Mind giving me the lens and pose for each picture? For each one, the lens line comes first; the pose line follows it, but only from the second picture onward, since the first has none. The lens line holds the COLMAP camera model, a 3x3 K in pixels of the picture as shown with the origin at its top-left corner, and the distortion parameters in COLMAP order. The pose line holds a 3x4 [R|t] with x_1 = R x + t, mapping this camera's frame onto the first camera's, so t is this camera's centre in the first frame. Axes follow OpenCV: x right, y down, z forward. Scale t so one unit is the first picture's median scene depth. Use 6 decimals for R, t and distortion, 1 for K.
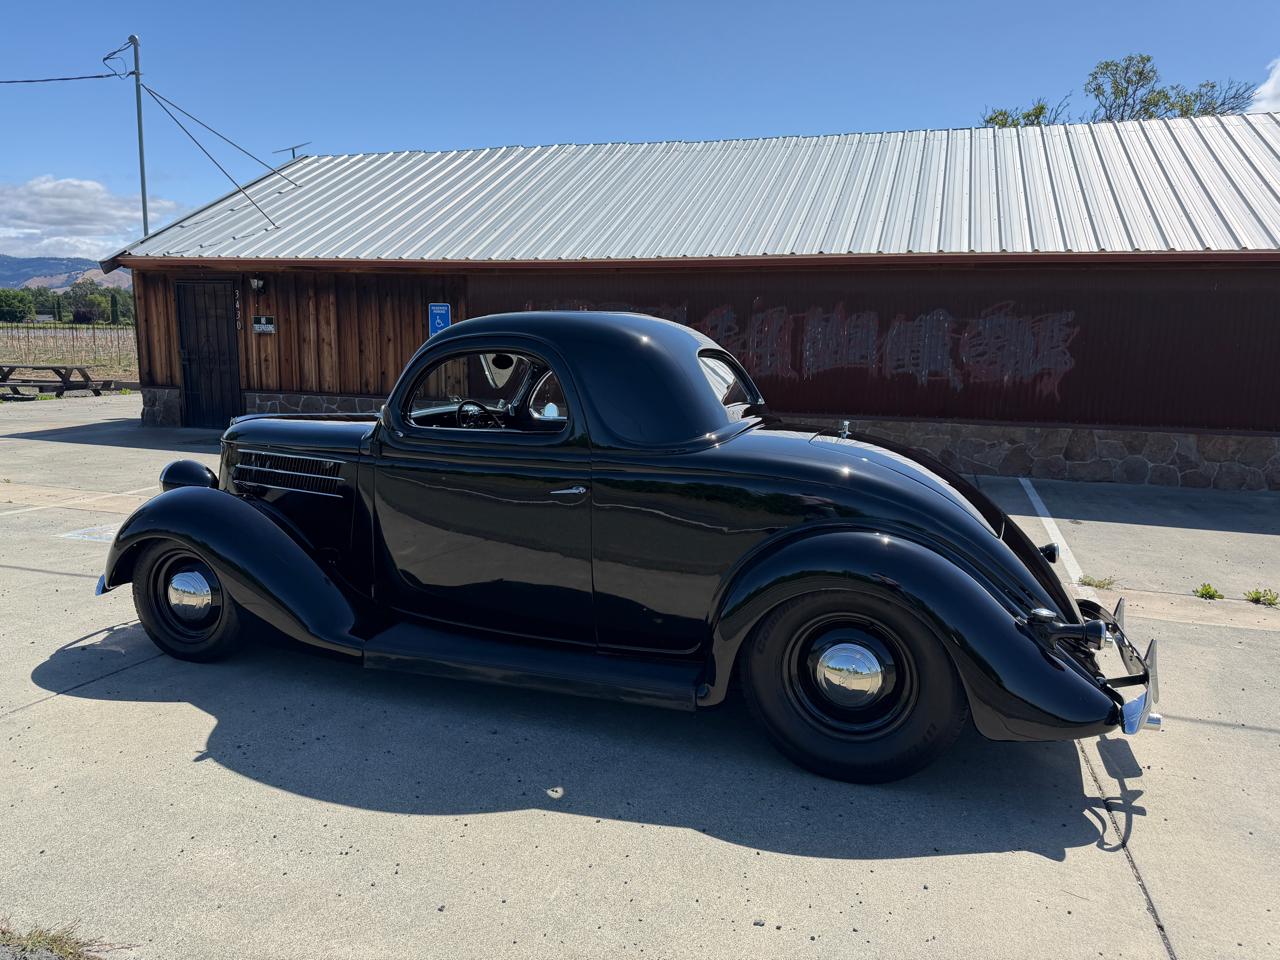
lens RADIAL K [[906.2, 0, 640.7], [0, 906.2, 478.4], [0, 0, 1]] dist [0.031471, -0.036682]
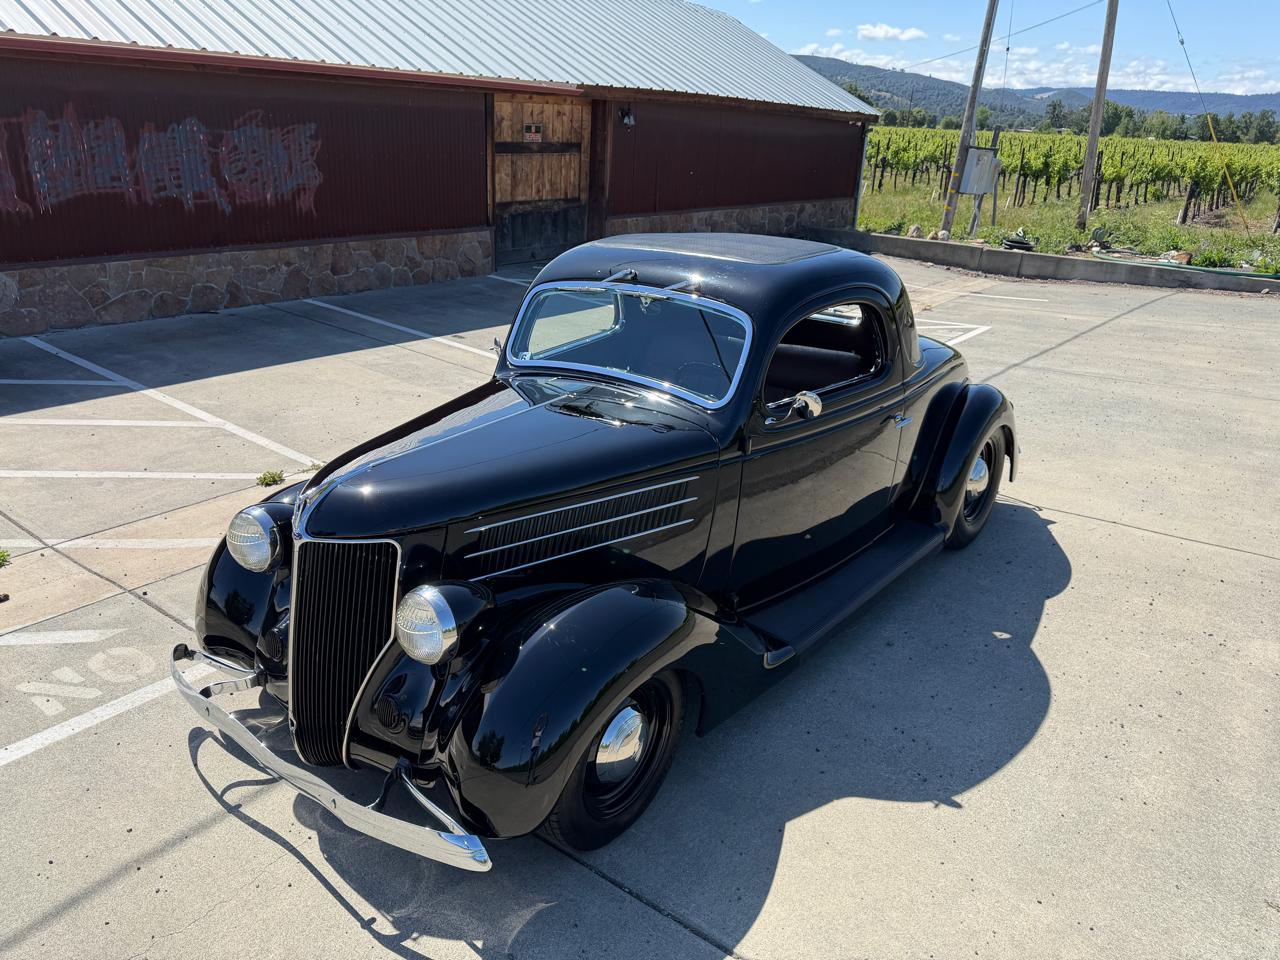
lens RADIAL K [[906.2, 0, 638.3], [0, 906.2, 474.6], [0, 0, 1]] dist [0.031471, -0.036682]
pose [[0.331073, -0.344079, 0.878636, -0.394246], [0.104211, 0.938784, 0.328366, -0.107241], [-0.937833, -0.017149, 0.346662, 0.299683]]
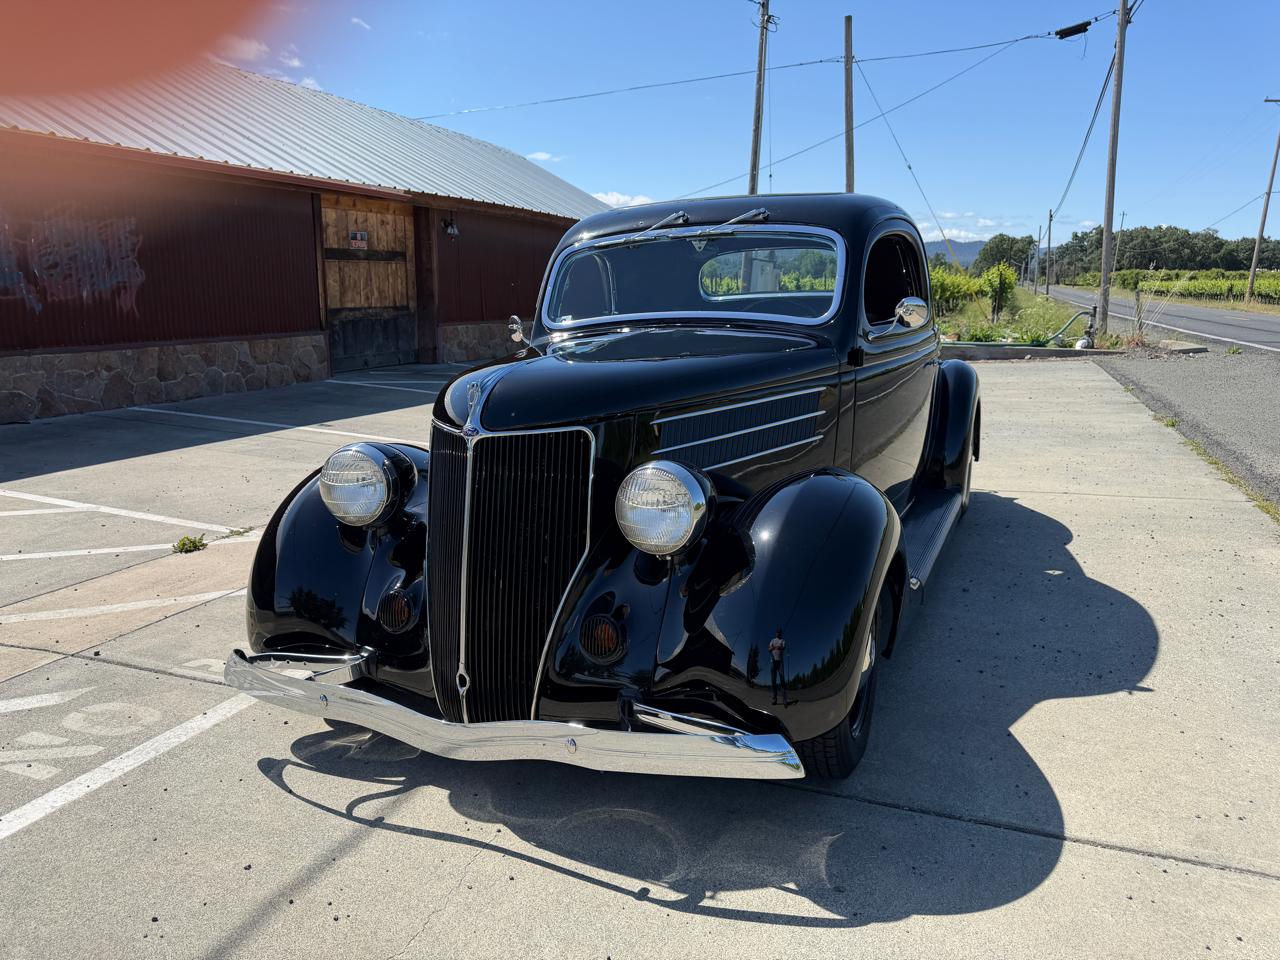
lens RADIAL K [[906.2, 0, 635.2], [0, 906.2, 473.1], [0, 0, 1]] dist [0.031471, -0.036682]
pose [[0.080046, -0.218740, 0.972494, -0.407979], [0.148181, 0.967396, 0.205396, -0.046831], [-0.985715, 0.127664, 0.109850, 0.415156]]
